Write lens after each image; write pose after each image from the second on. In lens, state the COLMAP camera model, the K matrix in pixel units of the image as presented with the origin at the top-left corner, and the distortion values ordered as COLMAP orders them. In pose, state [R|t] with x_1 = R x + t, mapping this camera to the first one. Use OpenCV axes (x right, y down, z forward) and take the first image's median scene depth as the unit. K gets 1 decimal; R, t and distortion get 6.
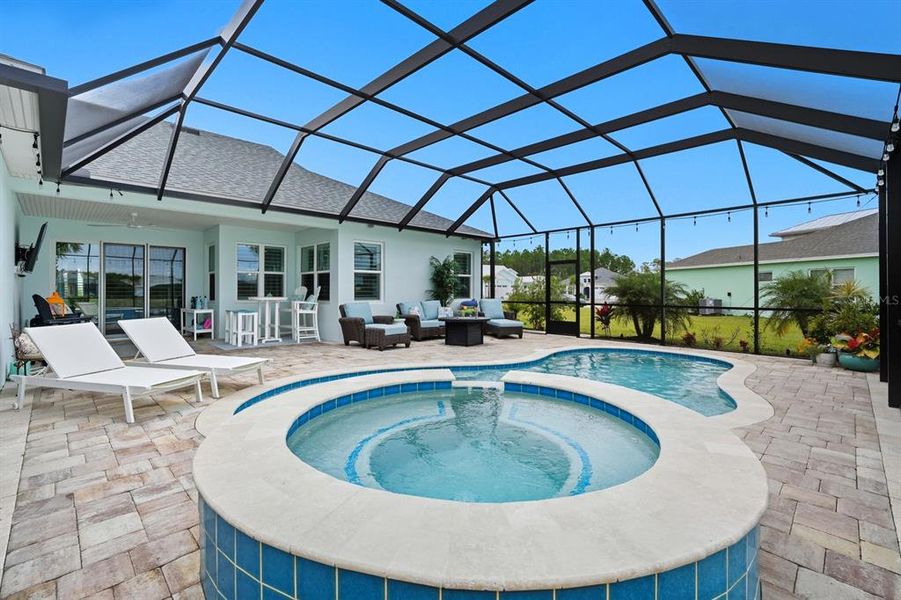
lens RADIAL K [[402.2, 0, 455.1], [0, 402.2, 293.8], [0, 0, 1]] dist [-0.009495, 0.000372]
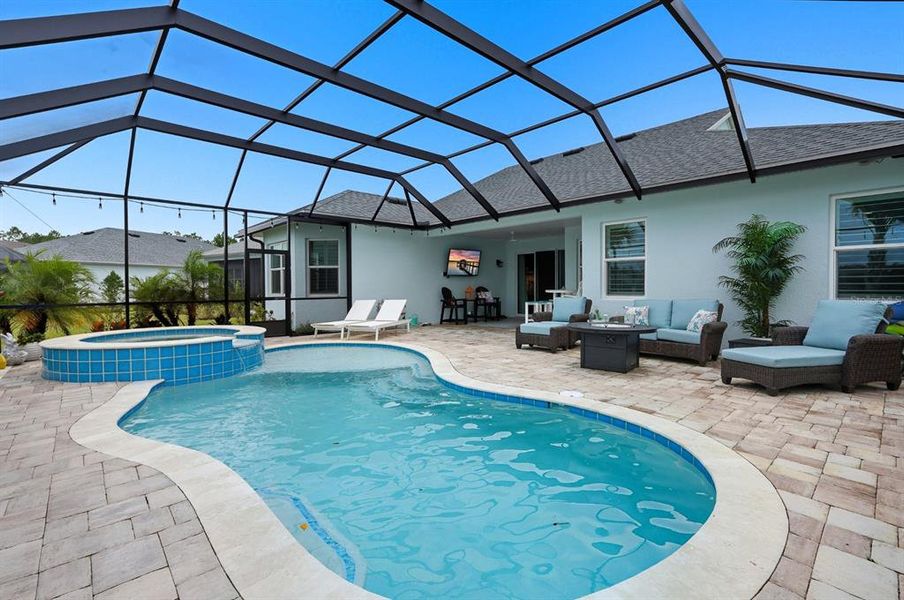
lens RADIAL K [[406.5, 0, 450.5], [0, 406.5, 287.4], [0, 0, 1]] dist [0.002612, 0.000309]
pose [[-0.051030, 0.005200, -0.998684, 0.579812], [-0.000262, 0.999986, 0.005220, -0.004499], [0.998697, 0.000528, -0.051028, 0.697832]]
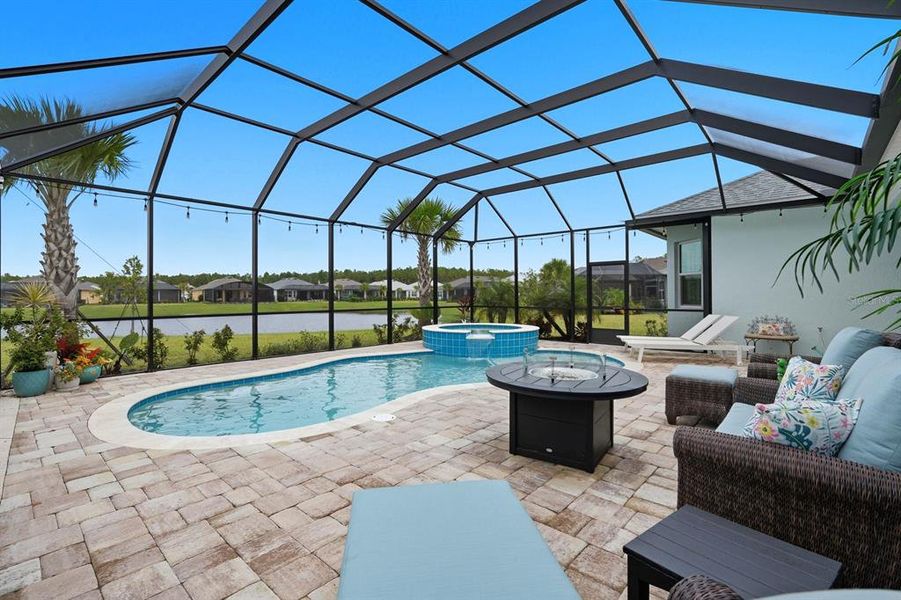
lens RADIAL K [[402.2, 0, 455.1], [0, 402.2, 293.8], [0, 0, 1]] dist [-0.009495, 0.000372]
pose [[-0.998158, 0.003962, -0.060545, 0.113561], [0.003697, 0.999983, 0.004488, -0.011866], [0.060562, 0.004256, -0.998155, 1.184678]]
